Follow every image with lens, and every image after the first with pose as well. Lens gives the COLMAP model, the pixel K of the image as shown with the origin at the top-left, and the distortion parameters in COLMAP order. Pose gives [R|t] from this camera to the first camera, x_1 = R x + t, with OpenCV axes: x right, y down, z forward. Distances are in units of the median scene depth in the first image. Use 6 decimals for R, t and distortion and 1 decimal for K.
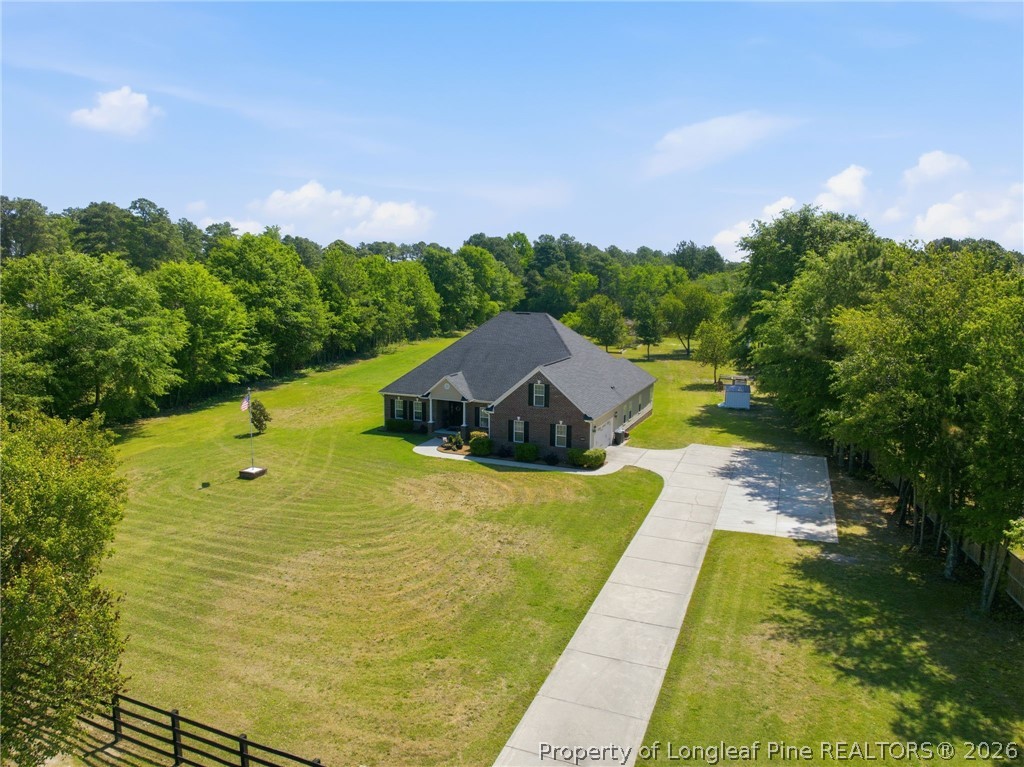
lens RADIAL K [[726.3, 0, 513.2], [0, 726.3, 387.0], [0, 0, 1]] dist [-0.045567, -0.009669]
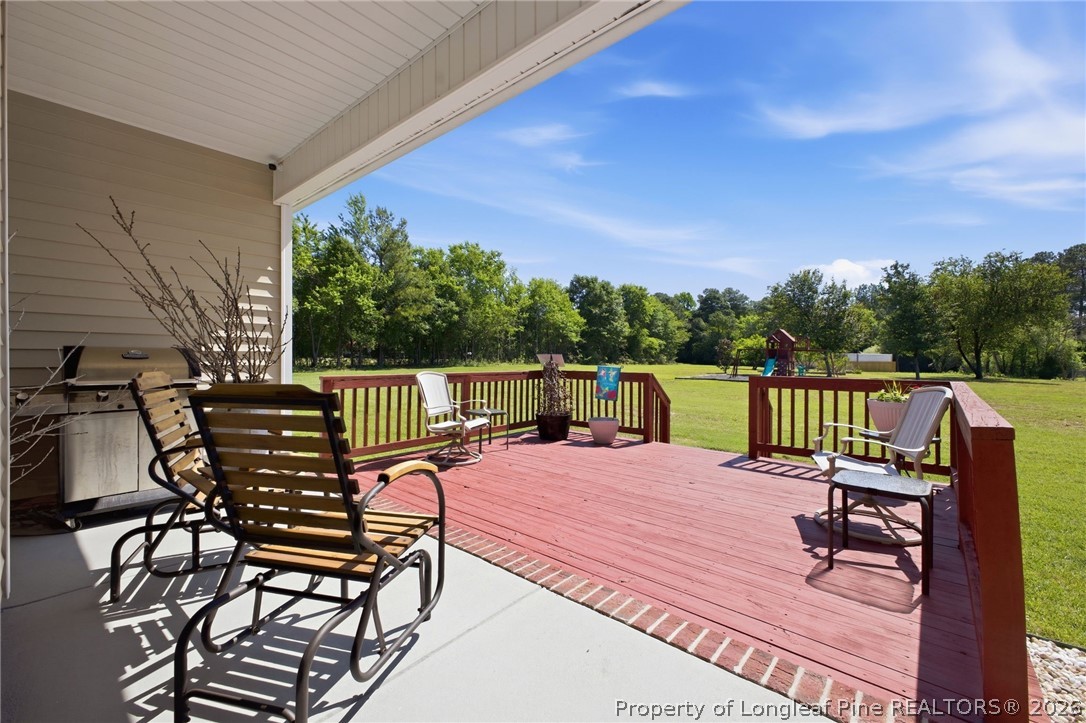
lens RADIAL K [[427.7, 0, 539.4], [0, 427.7, 354.0], [0, 0, 1]] dist [0.010988, -0.000619]
pose [[0.946614, 0.003107, -0.322355, 0.038575], [-0.055353, 0.986669, -0.153038, -0.003205], [0.317582, 0.162711, 0.934166, 1.211307]]
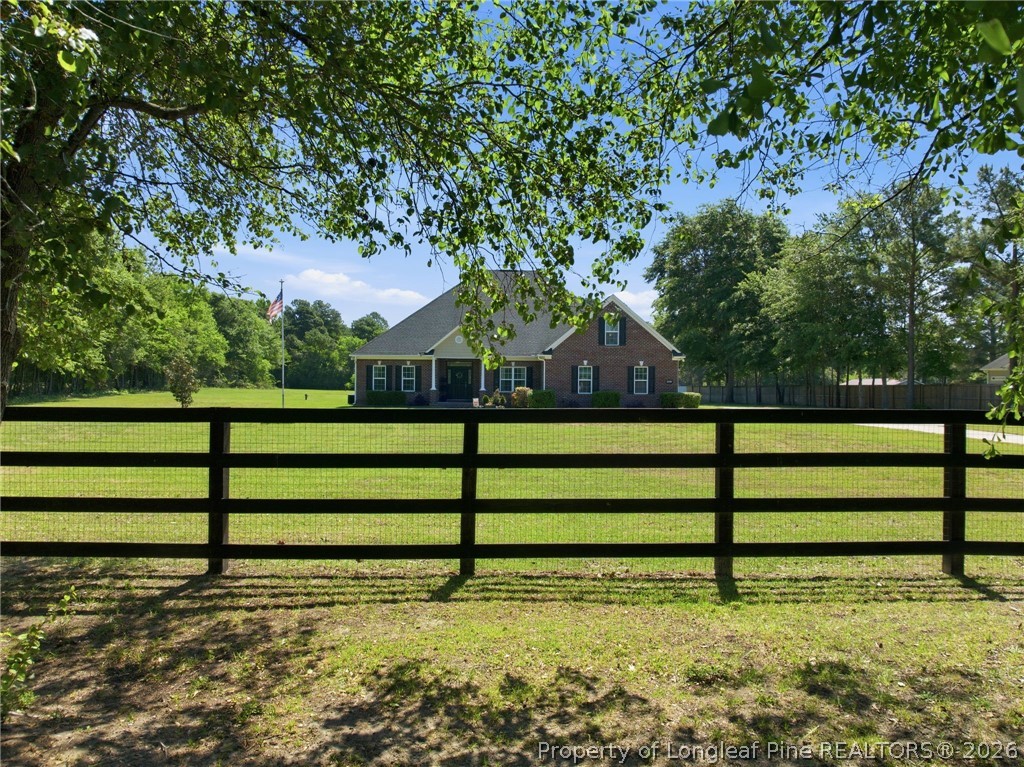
lens RADIAL K [[726.3, 0, 510.6], [0, 726.3, 380.1], [0, 0, 1]] dist [-0.045567, -0.009669]
pose [[0.907831, 0.000681, 0.419335, -0.350071], [0.065814, 0.987374, -0.144087, 0.149793], [-0.414139, 0.158405, 0.896324, 0.284659]]
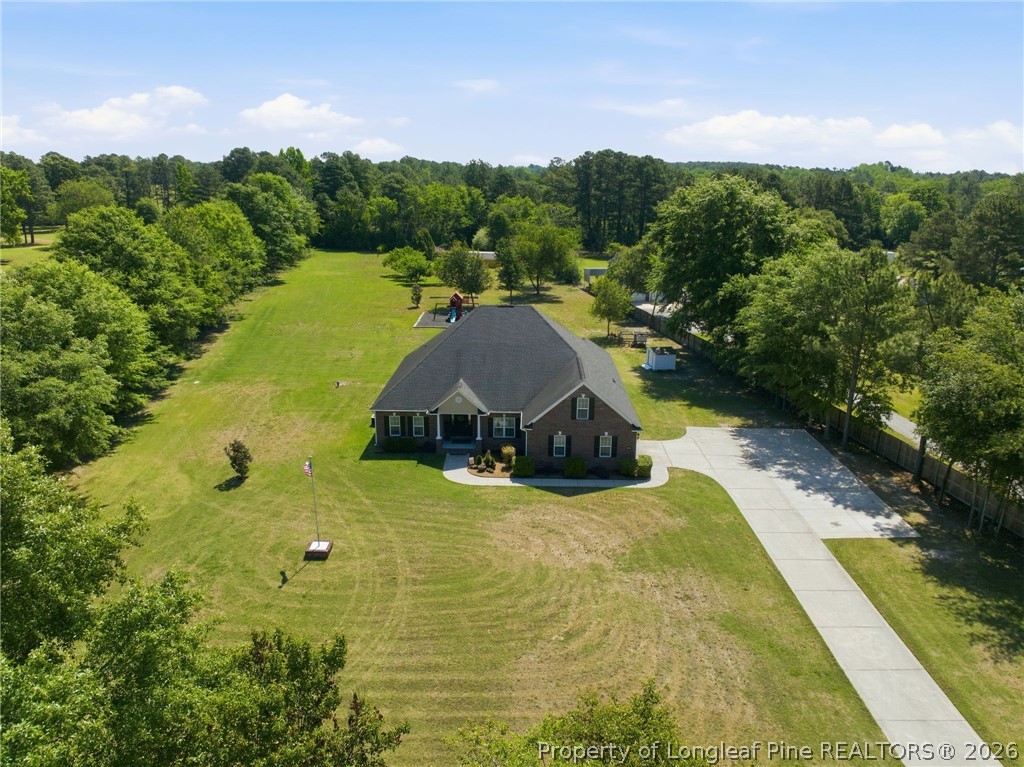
lens RADIAL K [[726.3, 0, 511.3], [0, 726.3, 378.0], [0, 0, 1]] dist [-0.045567, -0.009669]
pose [[0.929131, -0.106531, 0.354072, -0.340393], [0.059742, 0.988266, 0.140571, -0.148823], [-0.364893, -0.109456, 0.924593, 0.117666]]
